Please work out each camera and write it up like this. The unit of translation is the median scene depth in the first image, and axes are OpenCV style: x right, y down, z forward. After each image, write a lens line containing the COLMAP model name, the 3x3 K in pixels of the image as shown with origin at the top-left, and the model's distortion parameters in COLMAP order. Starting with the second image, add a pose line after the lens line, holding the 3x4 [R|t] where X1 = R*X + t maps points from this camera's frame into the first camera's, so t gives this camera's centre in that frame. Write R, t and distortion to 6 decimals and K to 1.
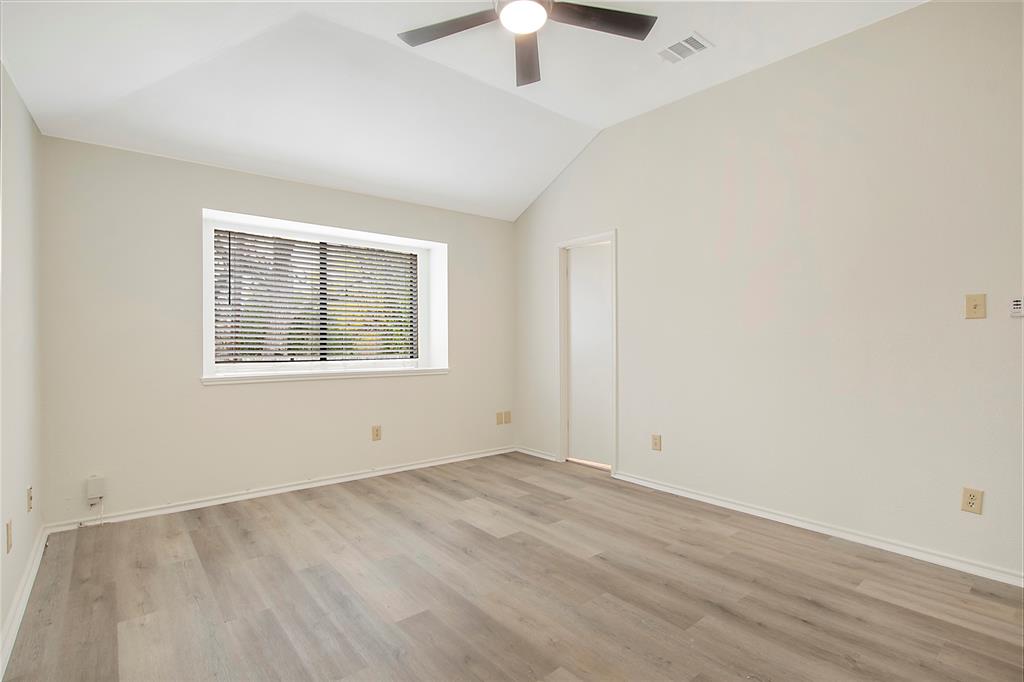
lens RADIAL K [[493.7, 0, 511.2], [0, 493.7, 335.9], [0, 0, 1]] dist [-0.018952, 0.000445]
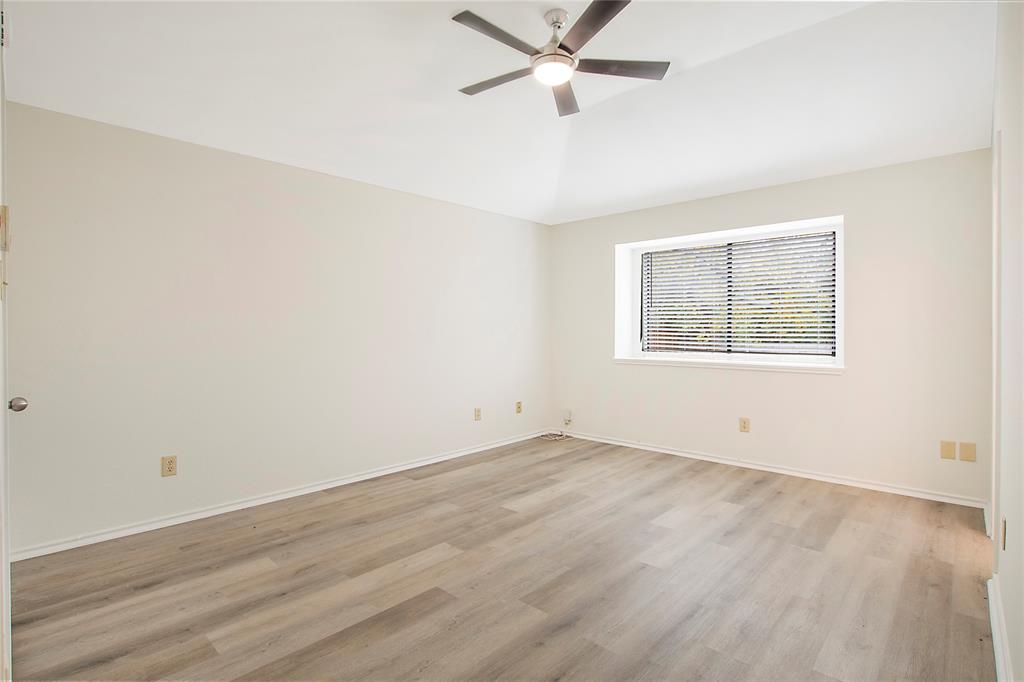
lens RADIAL K [[493.7, 0, 511.1], [0, 493.7, 341.8], [0, 0, 1]] dist [-0.018952, 0.000445]
pose [[0.137325, 0.021111, -0.990301, 0.771461], [0.009829, 0.999695, 0.022674, -0.002203], [0.990477, -0.012847, 0.137075, 0.451120]]
